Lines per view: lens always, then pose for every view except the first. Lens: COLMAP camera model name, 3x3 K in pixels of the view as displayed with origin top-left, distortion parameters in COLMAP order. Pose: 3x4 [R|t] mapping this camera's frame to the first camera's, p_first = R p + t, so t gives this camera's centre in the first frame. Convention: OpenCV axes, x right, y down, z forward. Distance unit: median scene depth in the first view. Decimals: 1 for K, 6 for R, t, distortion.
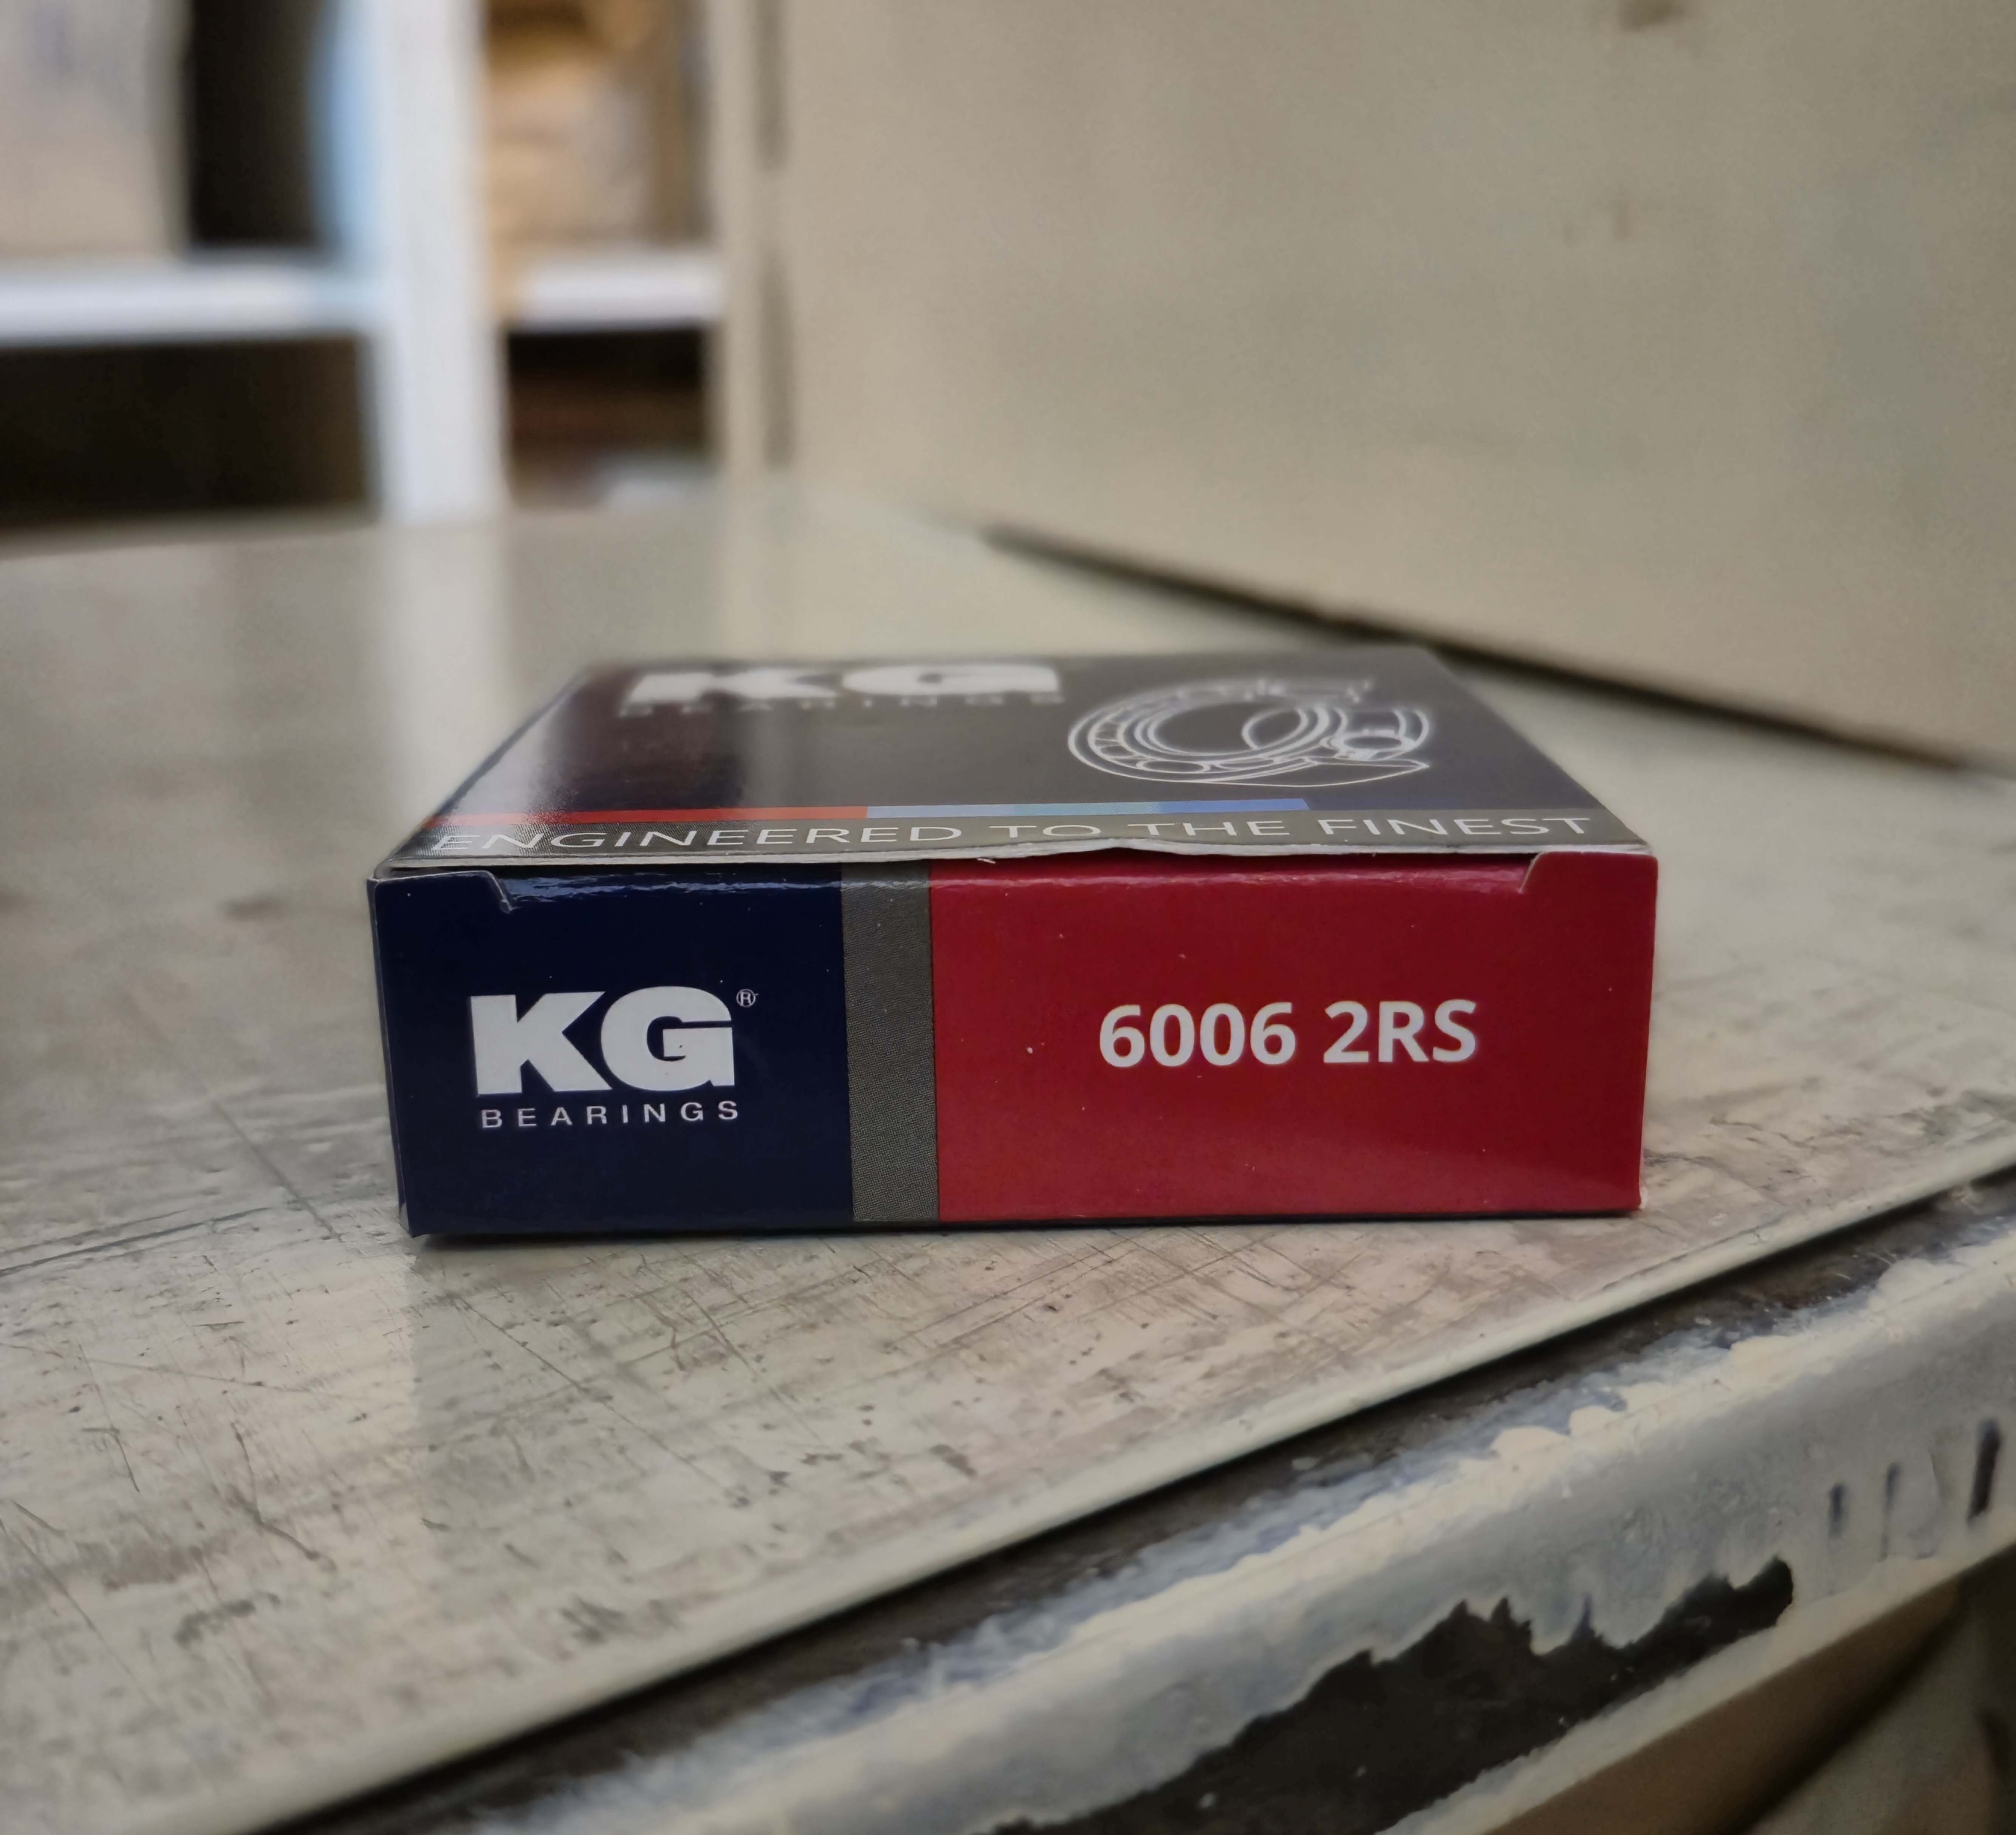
lens RADIAL K [[2233.6, 0, 984.4], [0, 2233.6, 862.3], [0, 0, 1]] dist [0.114378, -0.322518]
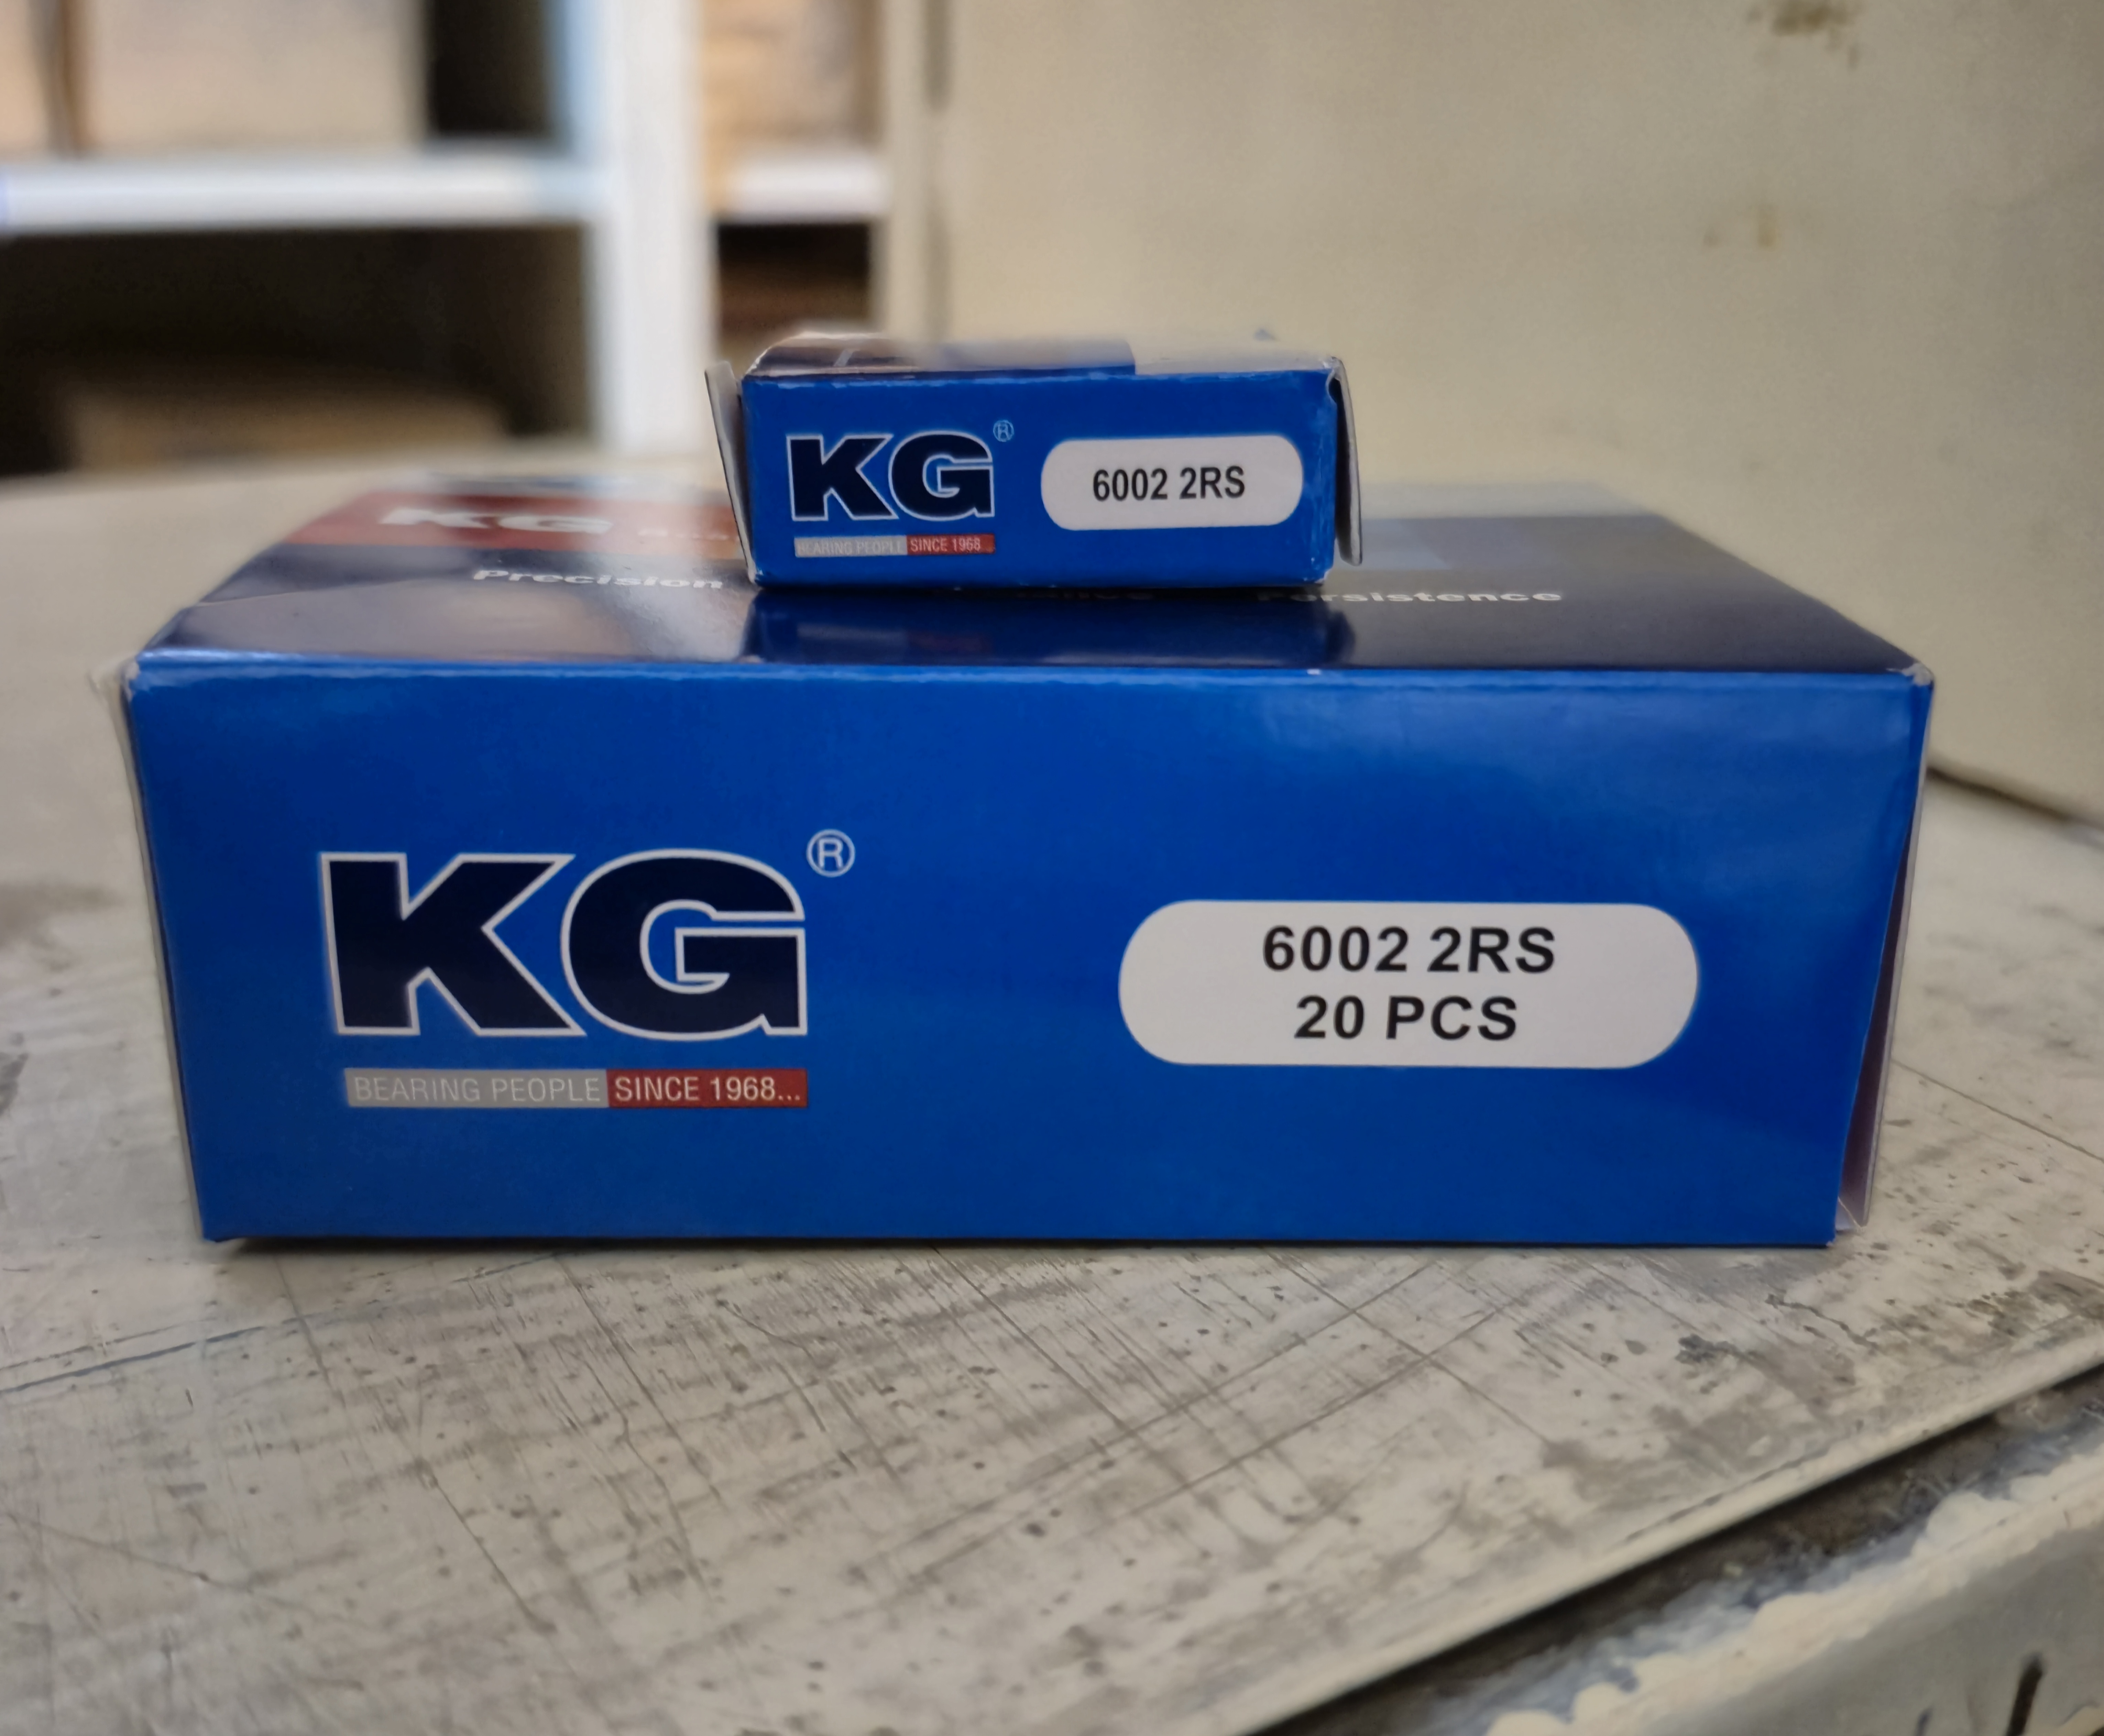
lens RADIAL K [[2027.4, 0, 1060.0], [0, 2027.4, 867.3], [0, 0, 1]] dist [0.091812, -0.242832]
pose [[0.997767, 0.045711, -0.048696, 0.071828], [-0.041511, 0.995599, 0.084020, -0.157021], [0.052322, -0.081811, 0.995273, 0.174148]]
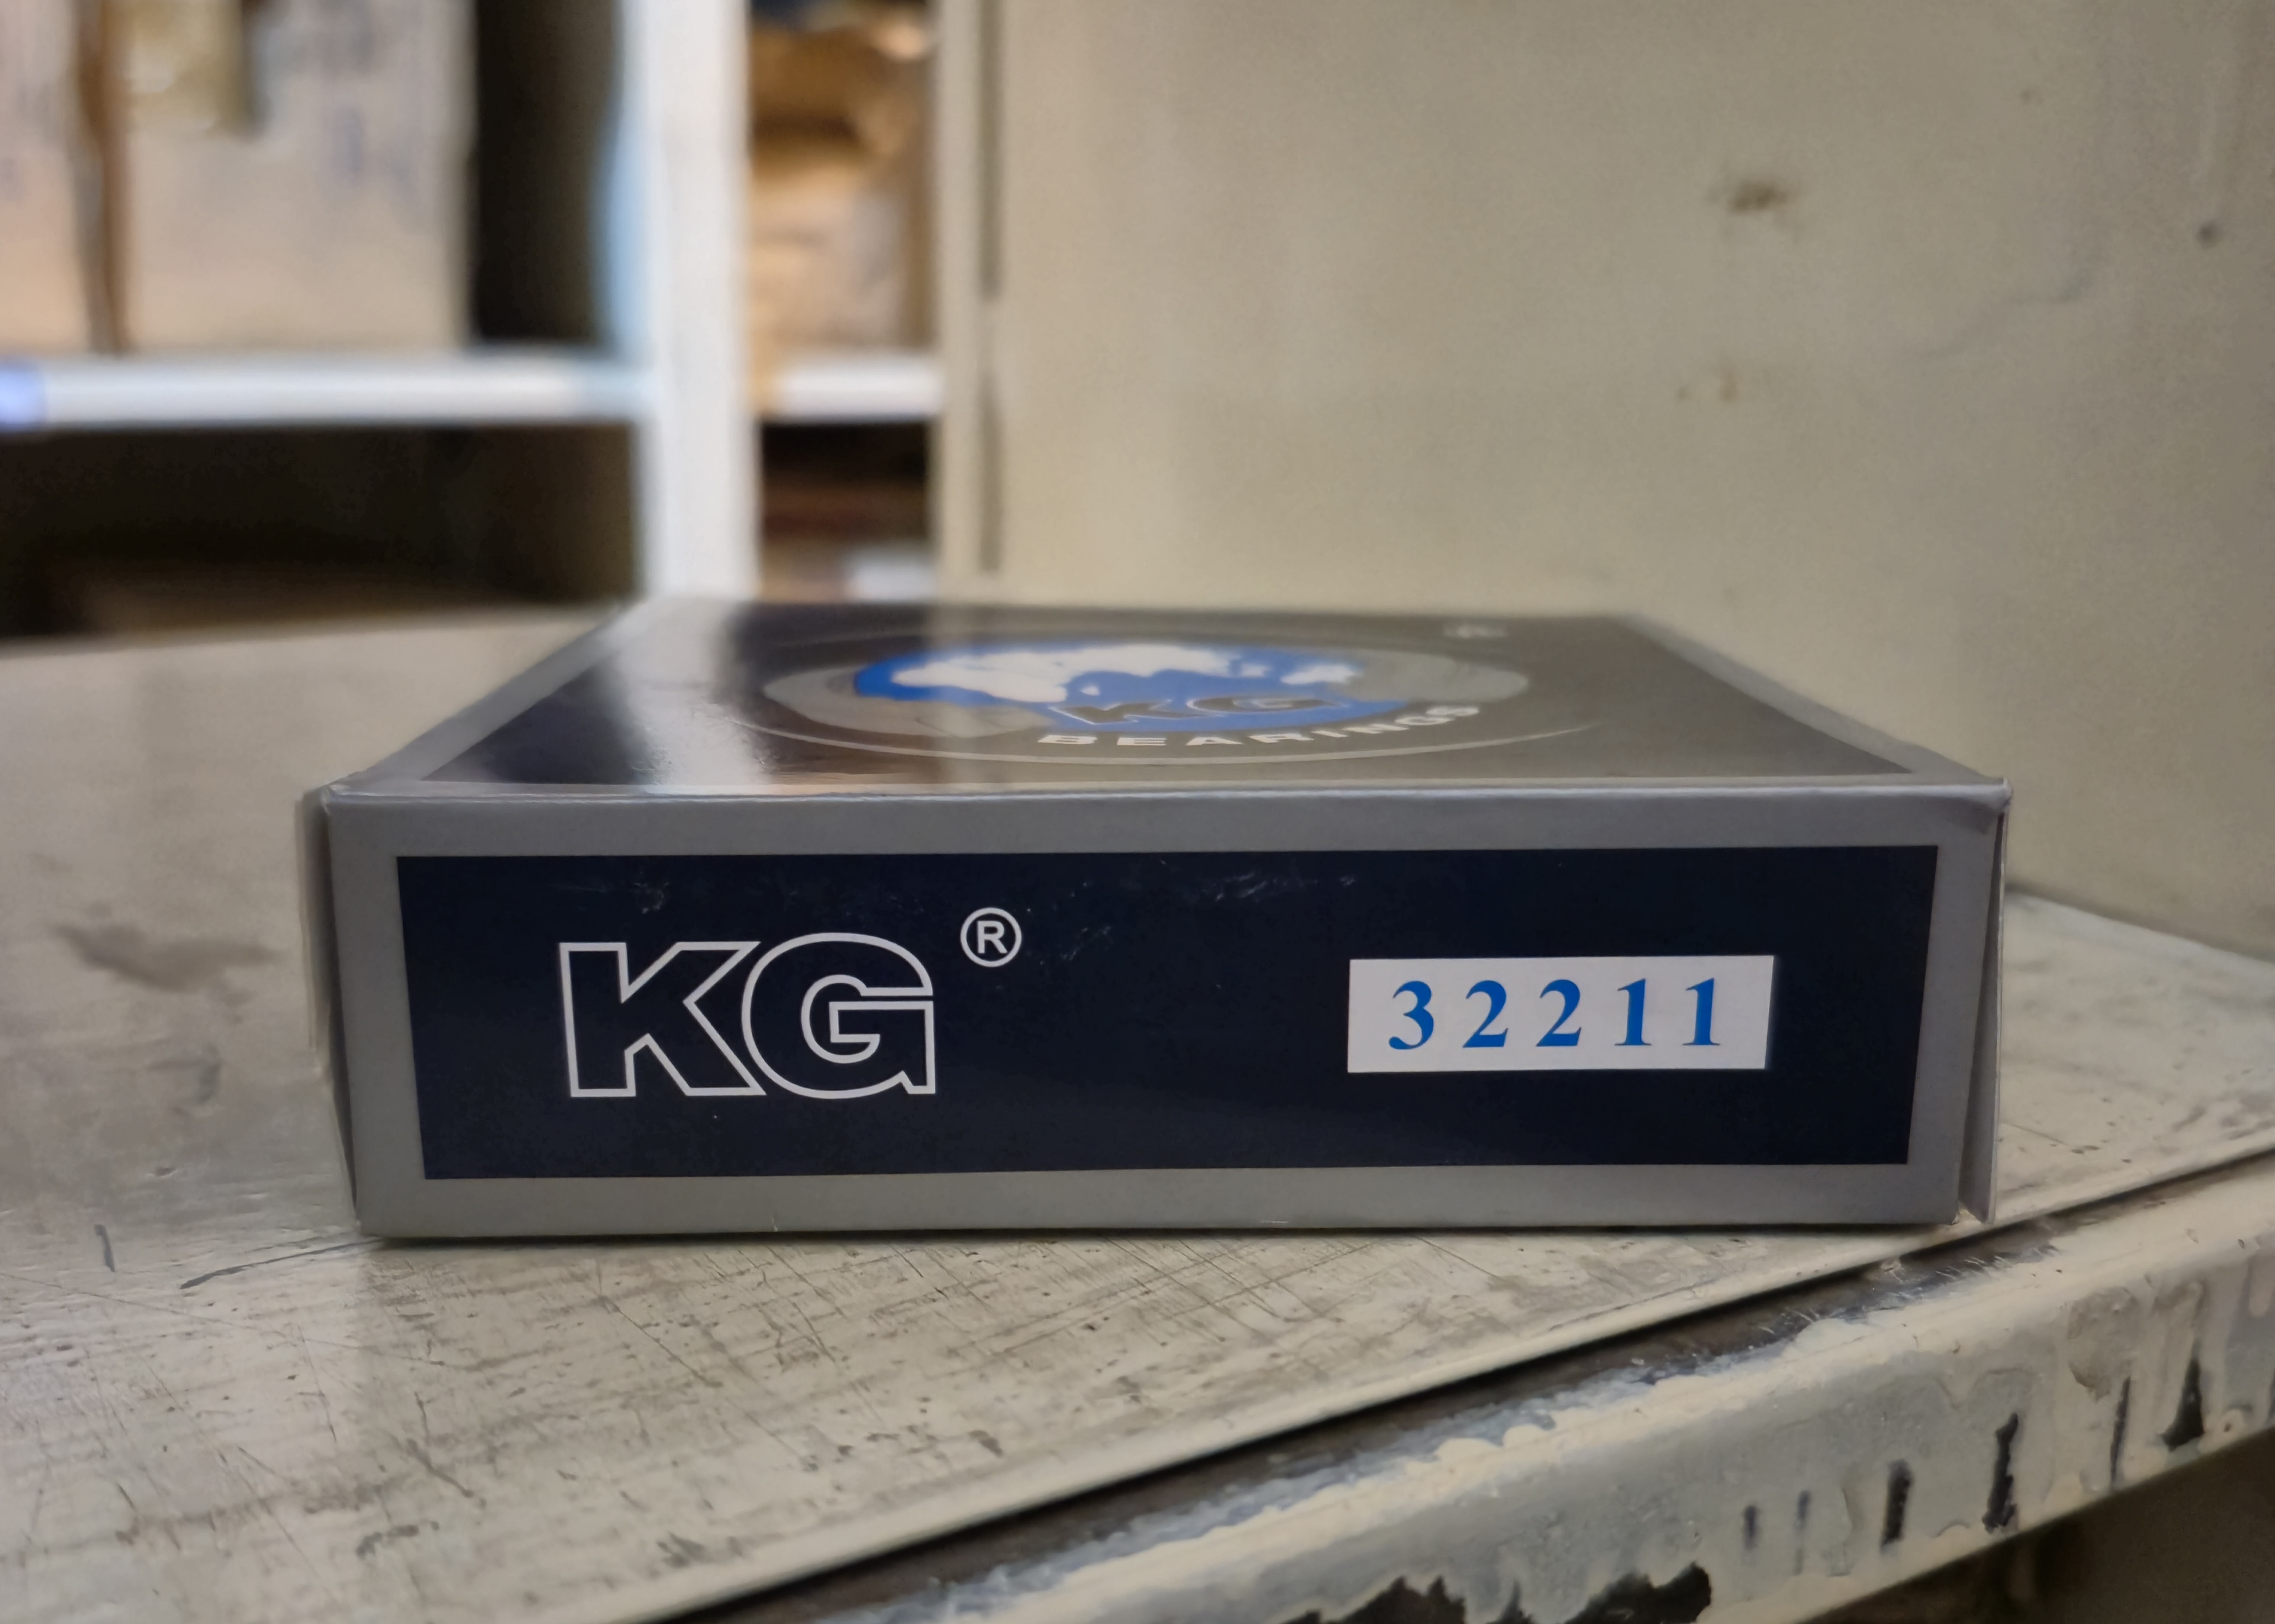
lens RADIAL K [[2179.5, 0, 1138.0], [0, 2179.5, 898.8], [0, 0, 1]] dist [0.137047, -0.342505]
pose [[0.998693, 0.031607, -0.040165, 0.099247], [-0.032204, 0.999379, -0.014295, -0.017703], [0.039688, 0.015570, 0.999091, -0.194209]]
